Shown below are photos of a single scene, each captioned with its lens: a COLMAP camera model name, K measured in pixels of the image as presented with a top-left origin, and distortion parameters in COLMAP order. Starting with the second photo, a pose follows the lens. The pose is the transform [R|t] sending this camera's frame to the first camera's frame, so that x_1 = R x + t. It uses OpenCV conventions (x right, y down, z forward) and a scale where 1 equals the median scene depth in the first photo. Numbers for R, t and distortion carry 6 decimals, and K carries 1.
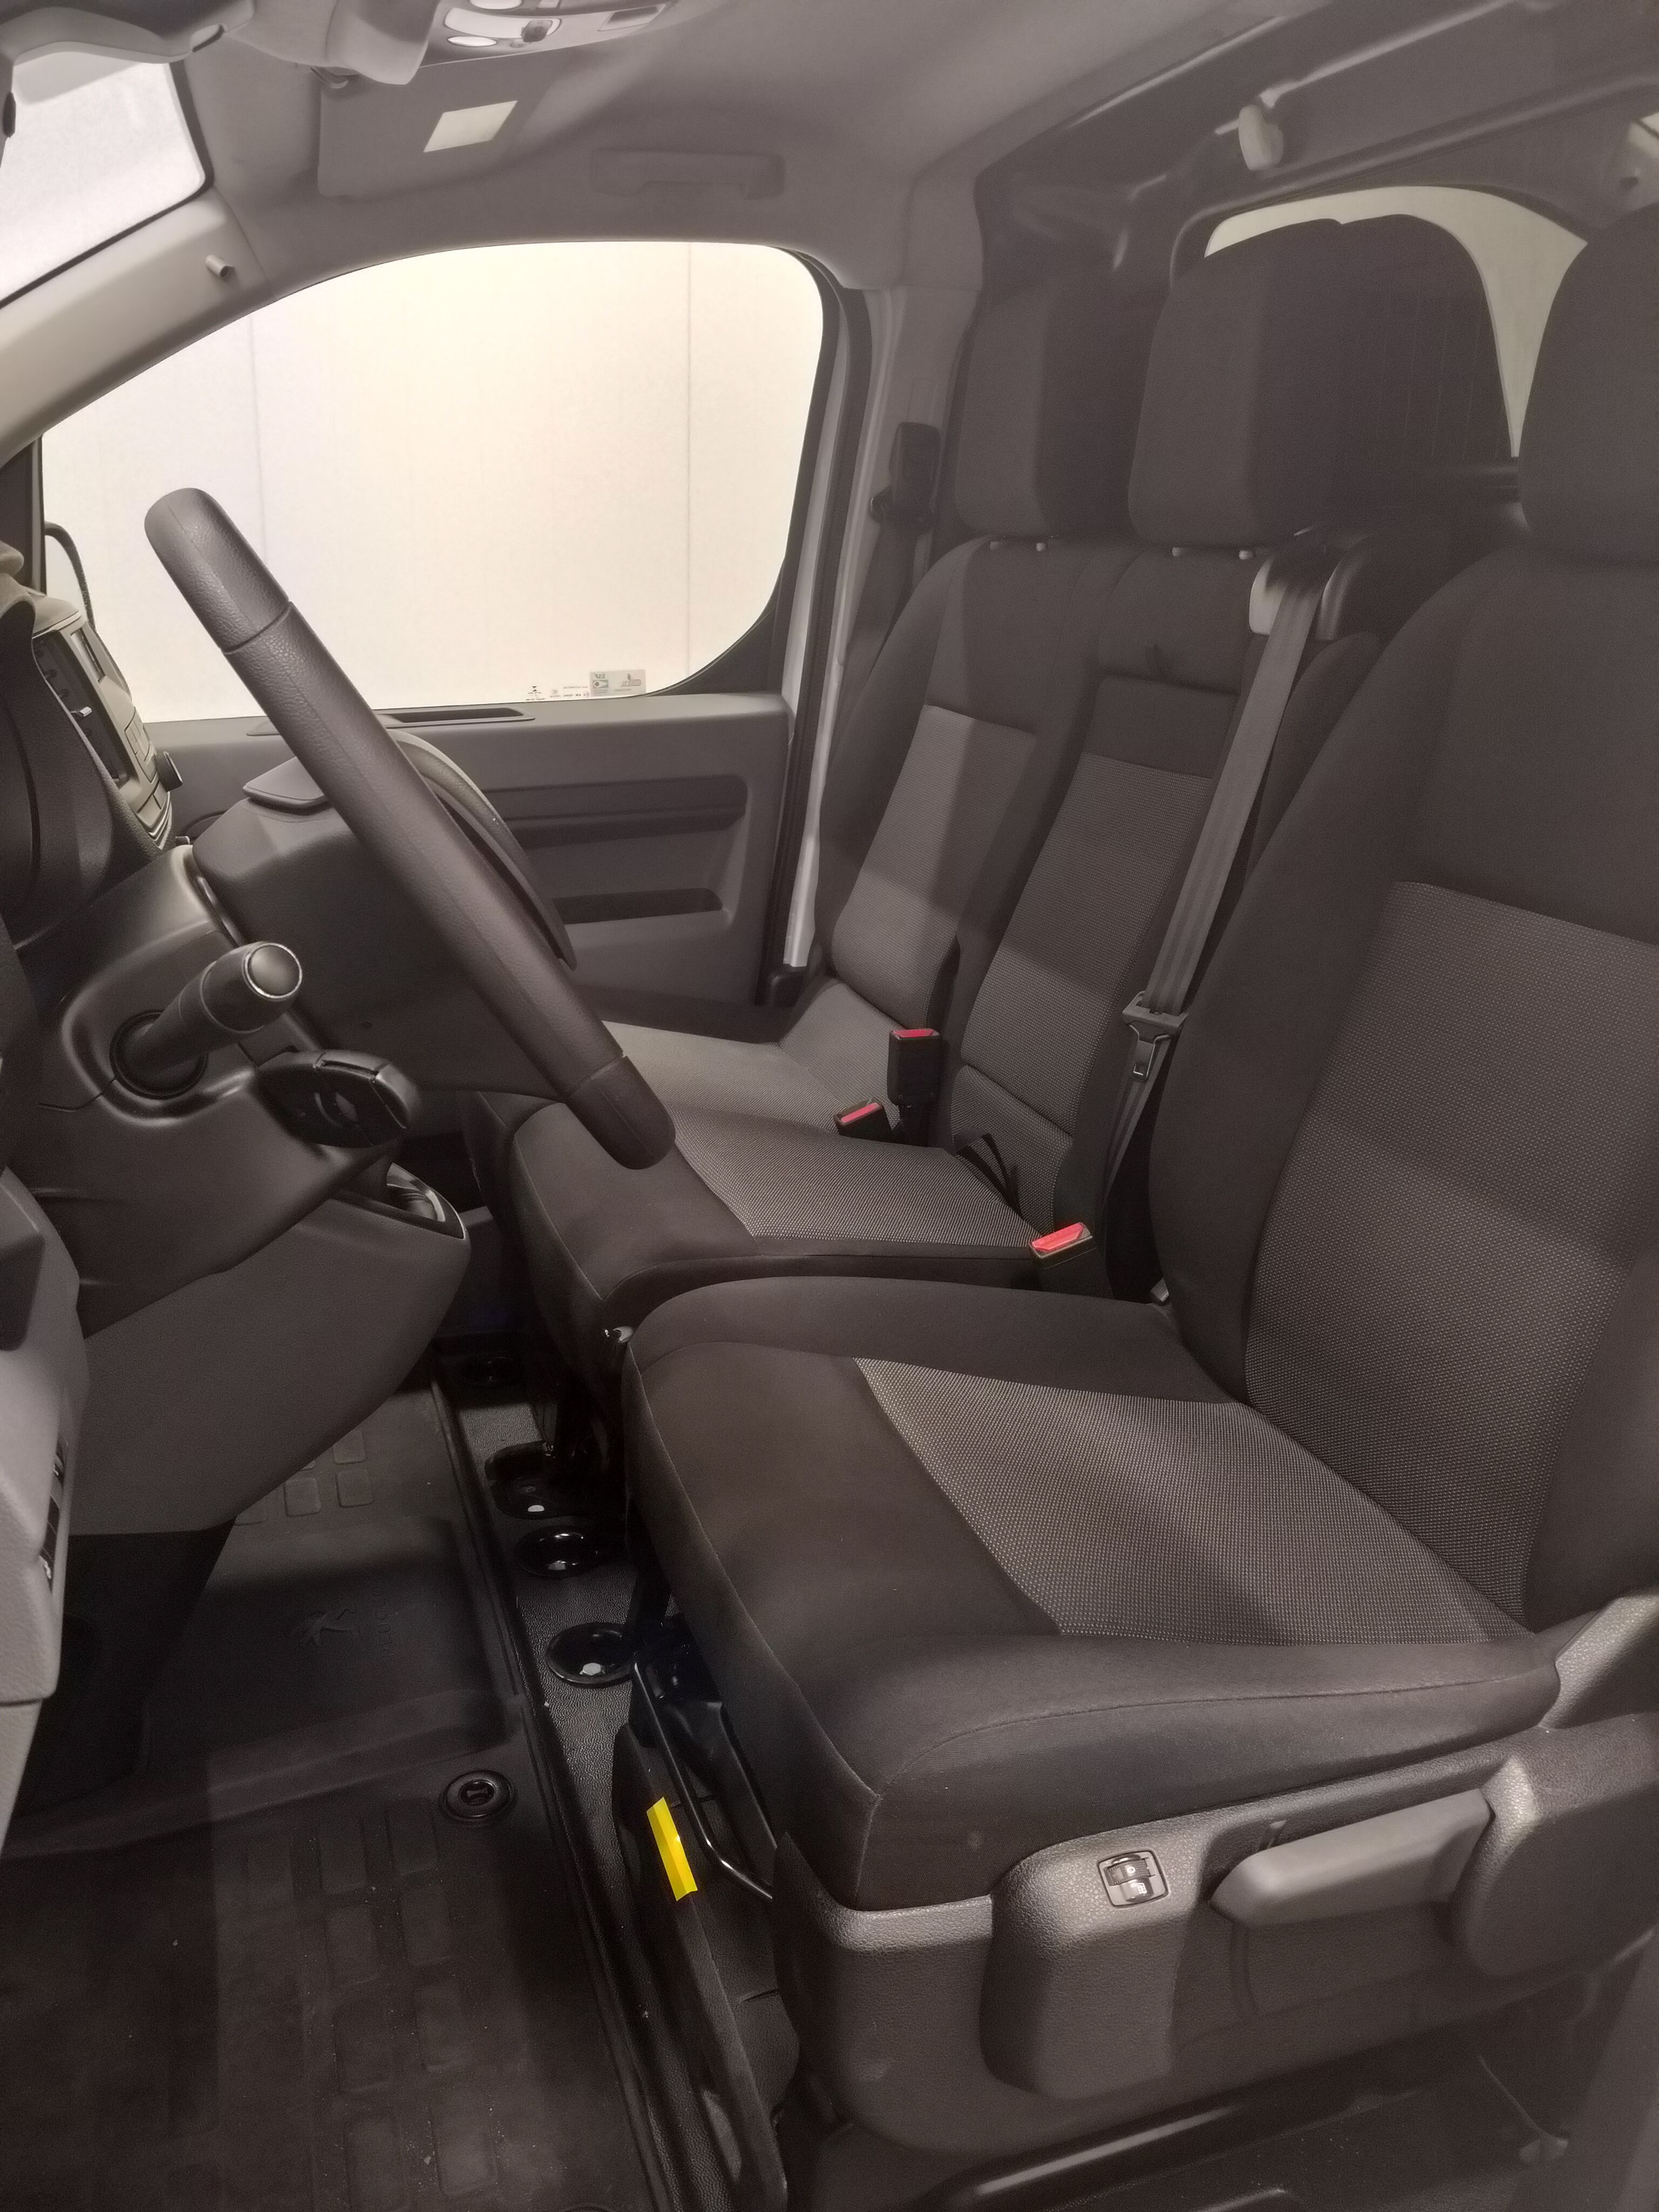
lens RADIAL K [[1703.8, 0, 829.5], [0, 1703.8, 1106.0], [0, 0, 1]] dist [0.017641, -0.006417]
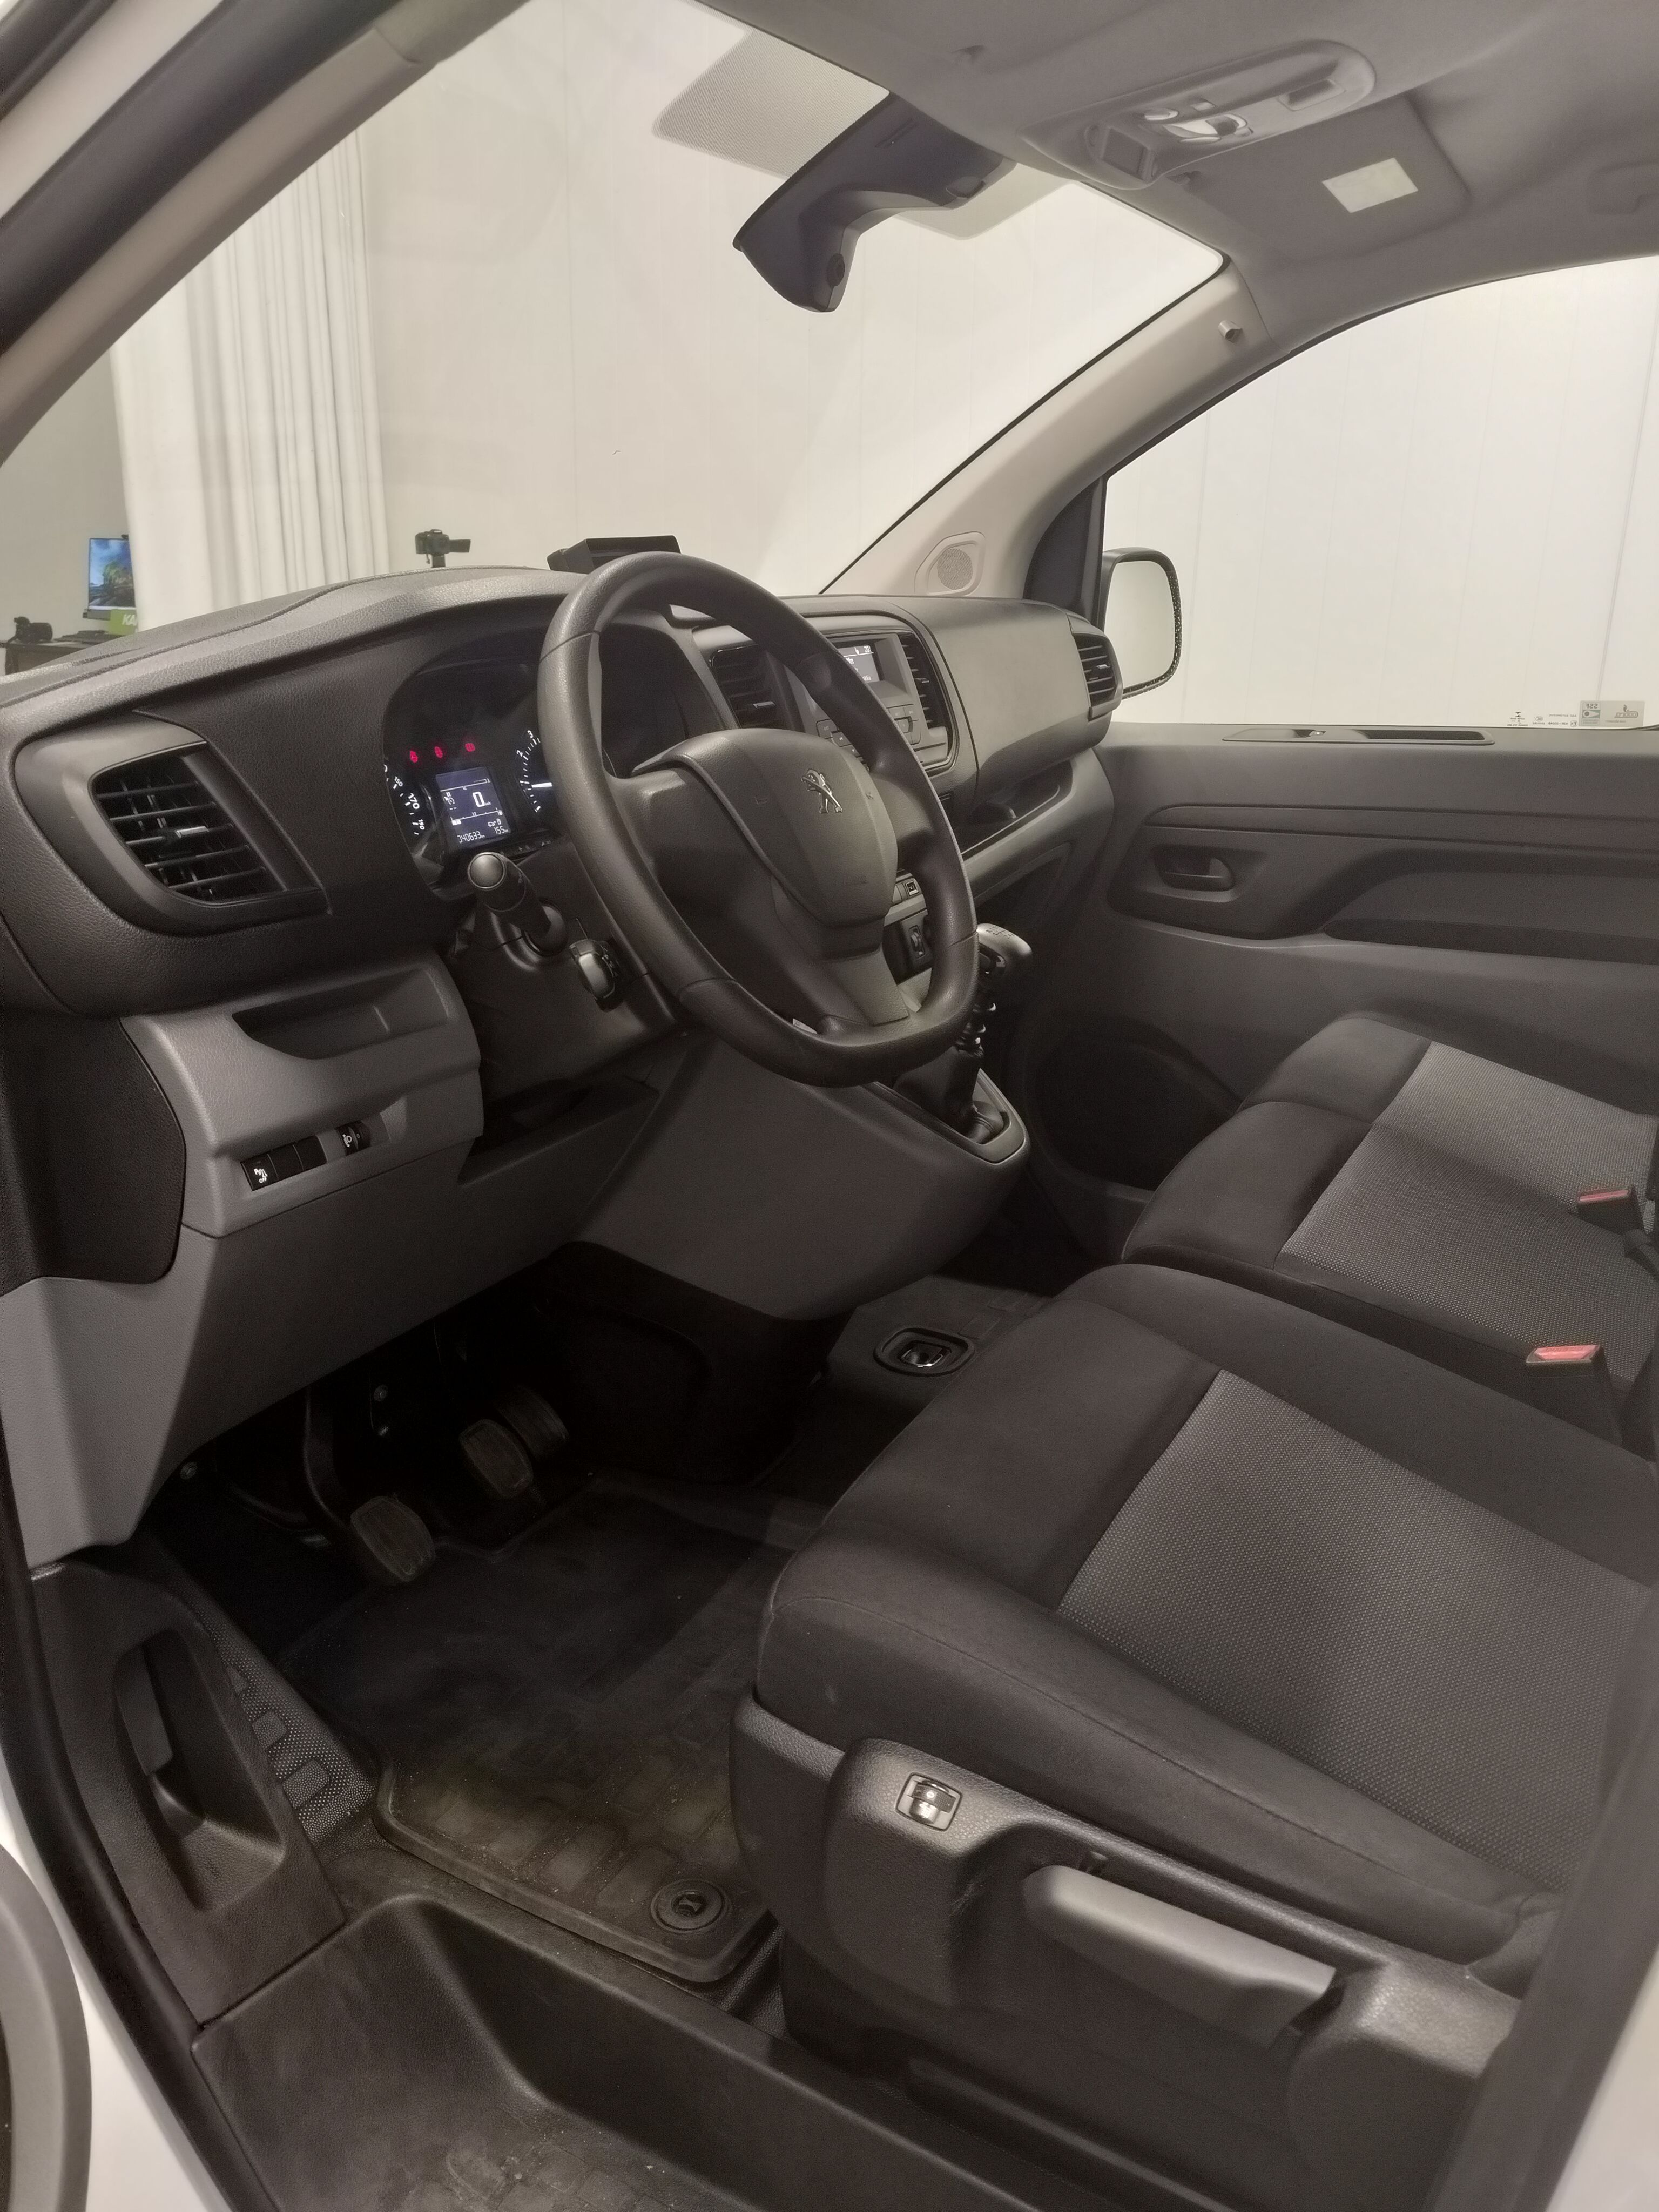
lens RADIAL K [[1703.8, 0, 829.5], [0, 1703.8, 1106.0], [0, 0, 1]] dist [0.017641, -0.006417]
pose [[0.658049, 0.231745, -0.716425, 0.408684], [-0.232970, 0.967436, 0.098954, -0.038871], [0.716028, 0.101789, 0.690611, 0.072196]]
